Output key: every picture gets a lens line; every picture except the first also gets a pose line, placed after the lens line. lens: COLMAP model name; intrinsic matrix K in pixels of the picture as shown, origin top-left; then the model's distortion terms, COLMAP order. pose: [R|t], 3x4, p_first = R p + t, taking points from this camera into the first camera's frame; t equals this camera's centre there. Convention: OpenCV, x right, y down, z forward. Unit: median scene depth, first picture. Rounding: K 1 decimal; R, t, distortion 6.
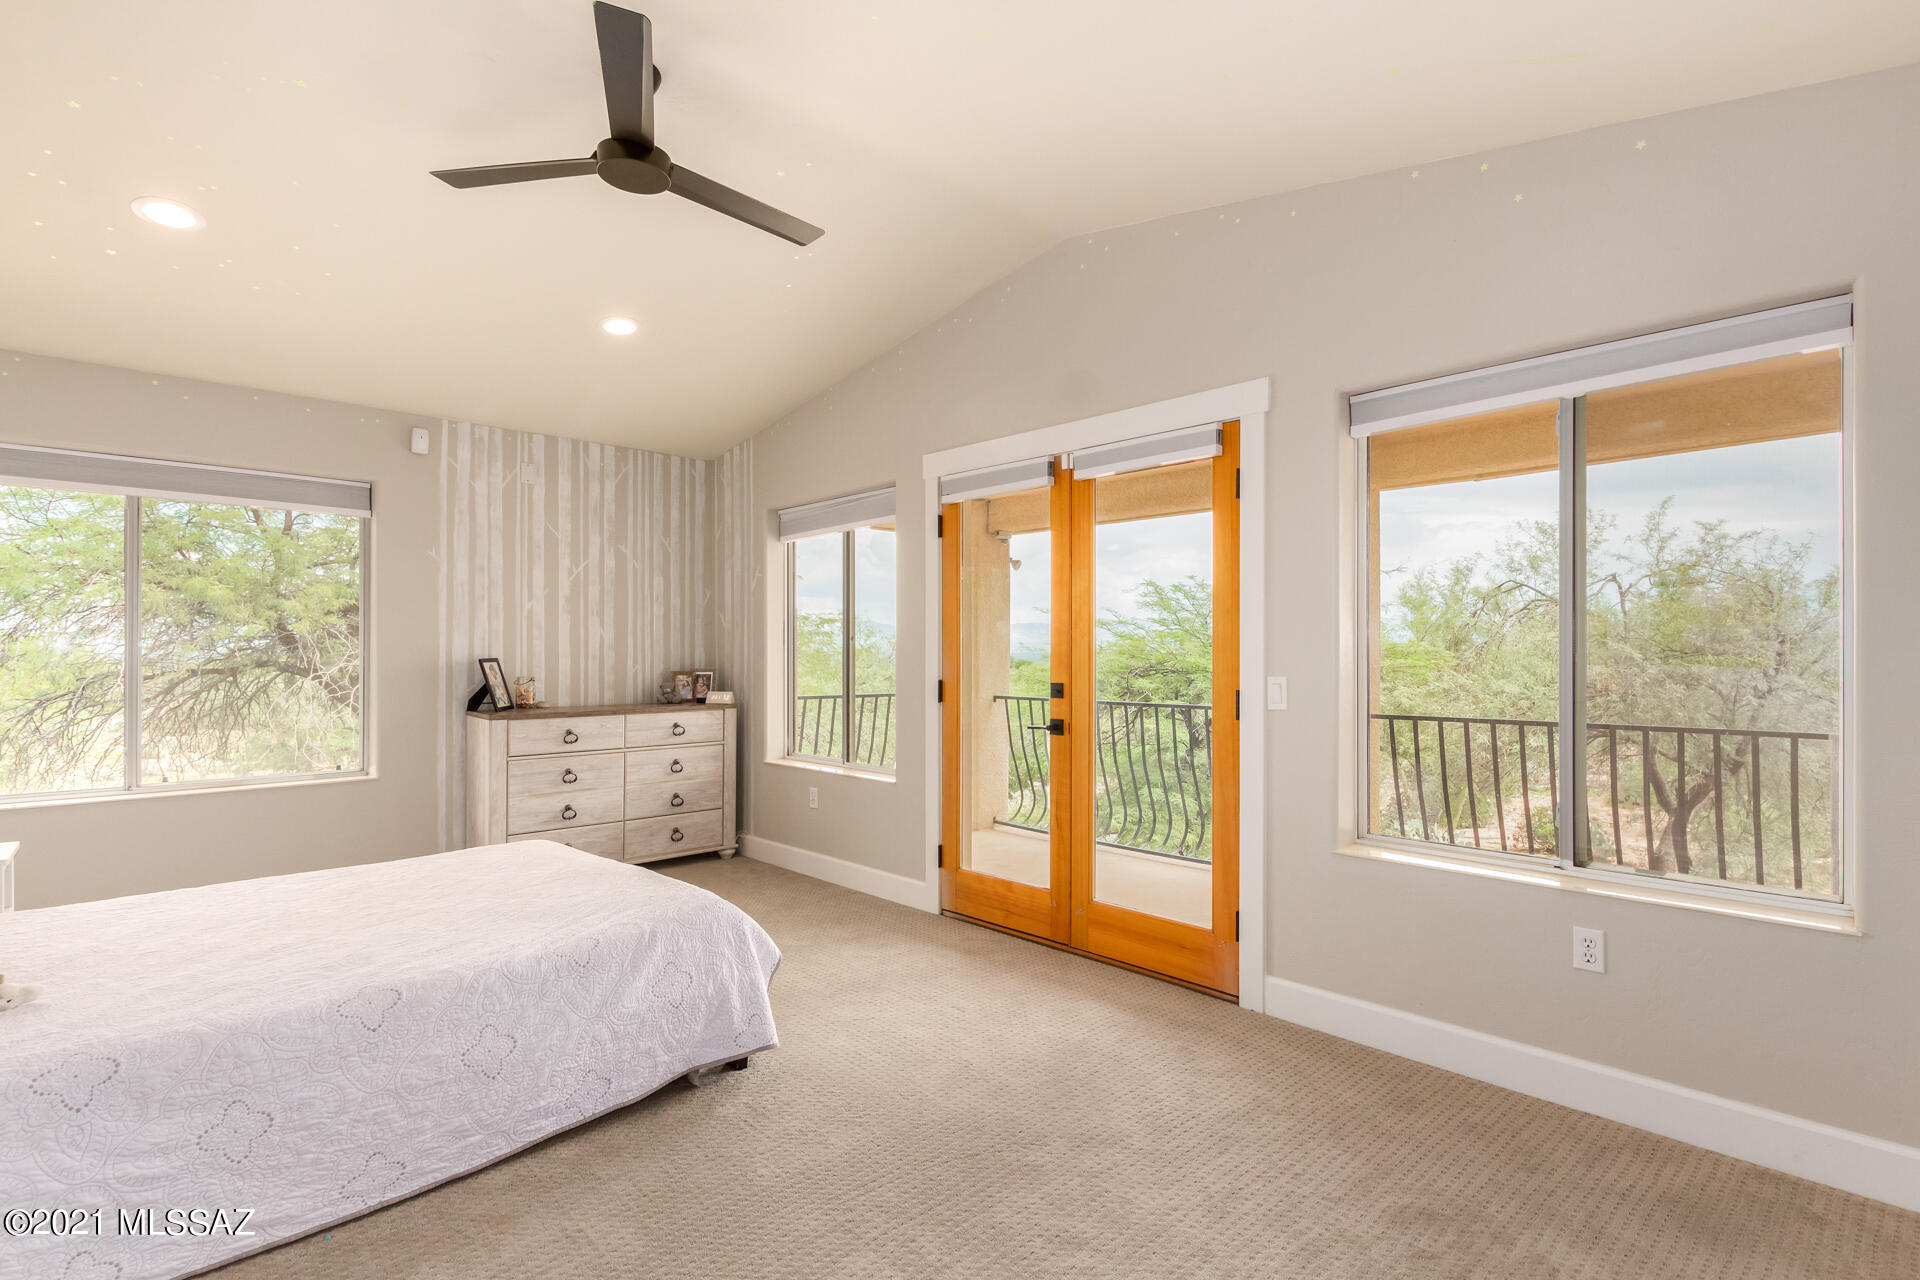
lens RADIAL K [[935.3, 0, 948.7], [0, 935.3, 650.5], [0, 0, 1]] dist [0.002603, 0.000049]
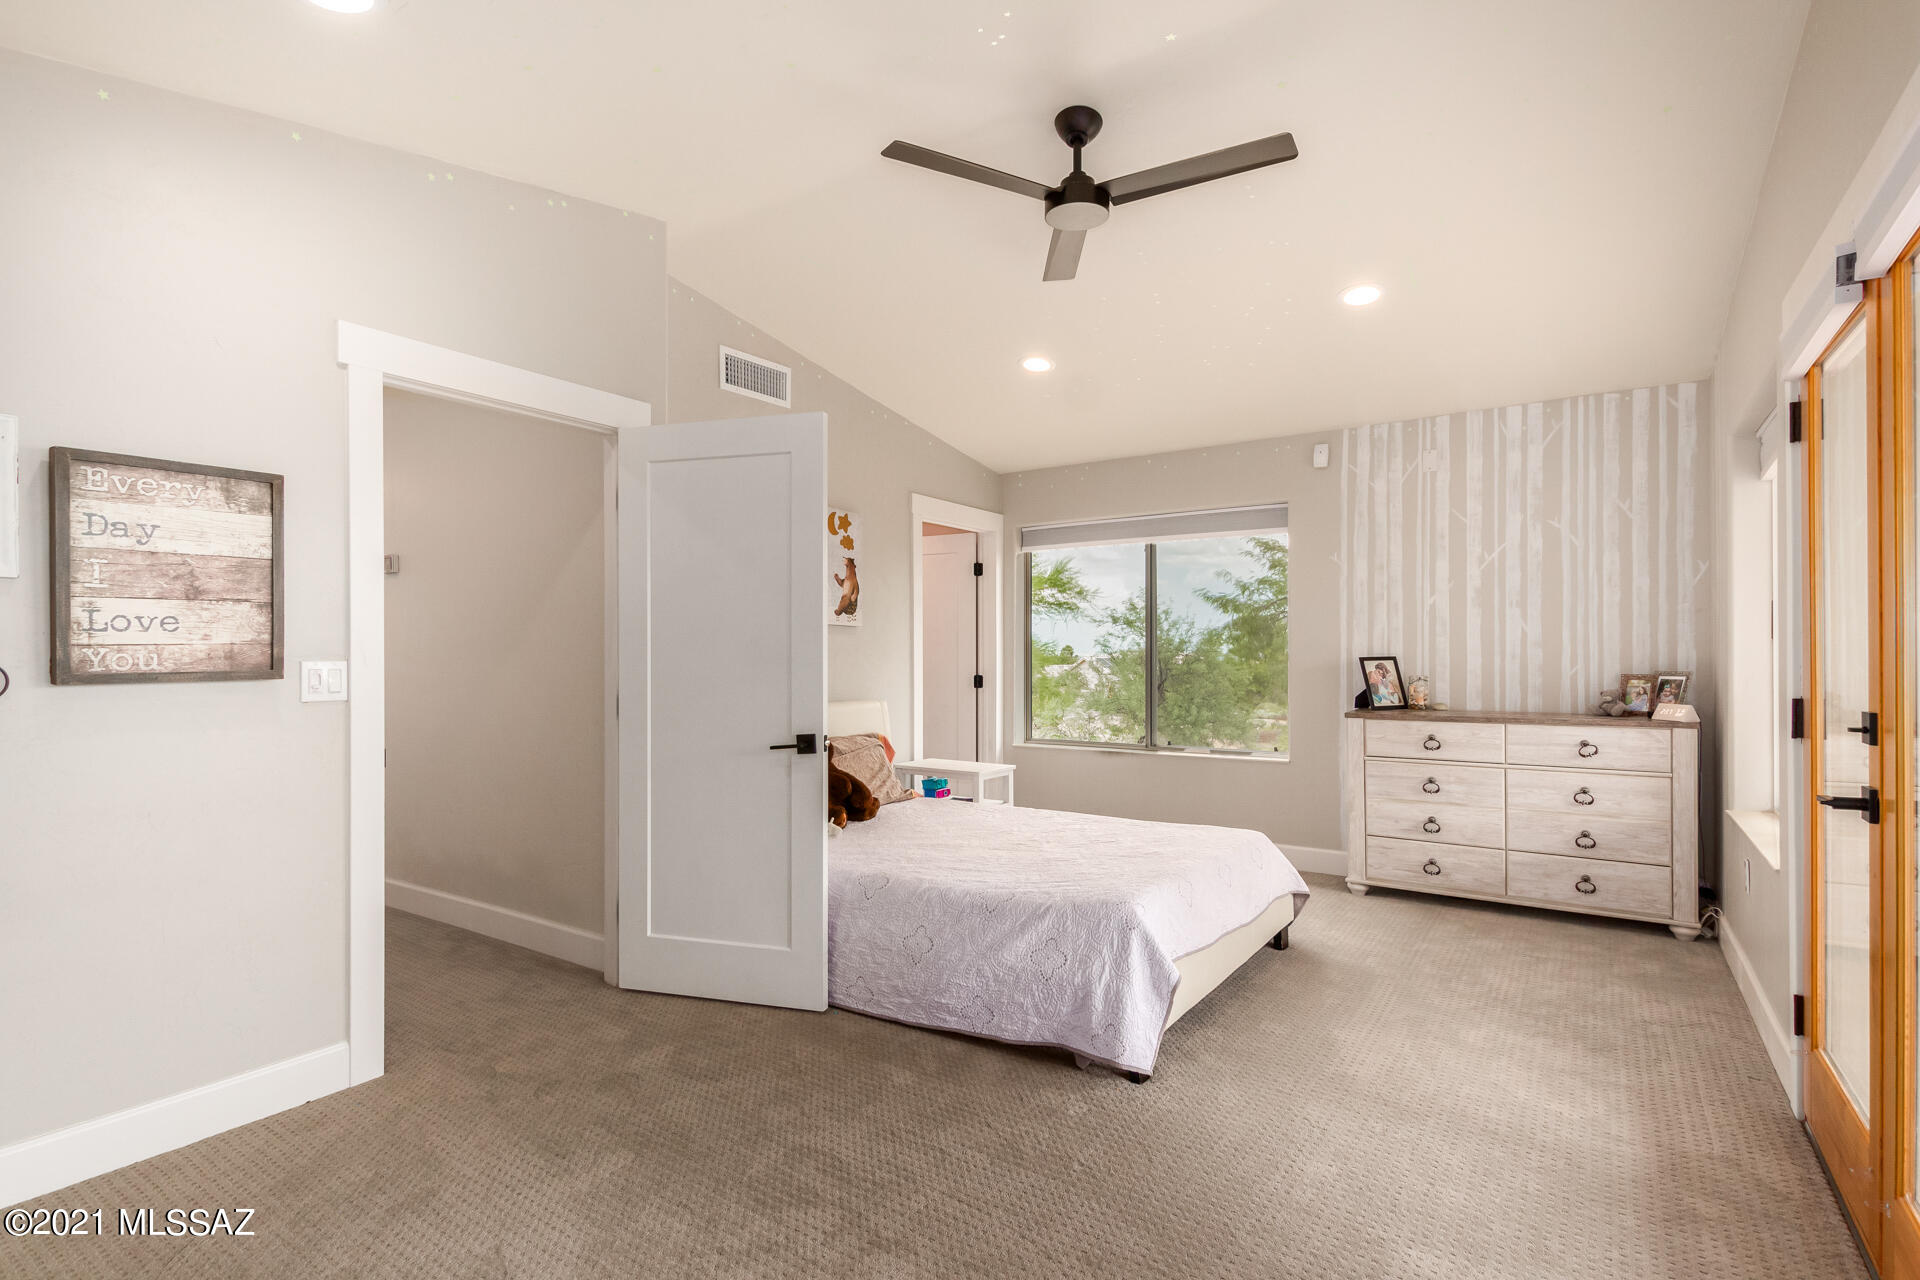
lens RADIAL K [[935.3, 0, 952.7], [0, 935.3, 645.3], [0, 0, 1]] dist [0.002603, 0.000049]
pose [[0.191517, -0.007881, -0.981458, 0.381005], [0.008314, 0.999945, -0.006407, -0.001168], [0.981454, -0.006933, 0.191572, 0.343809]]
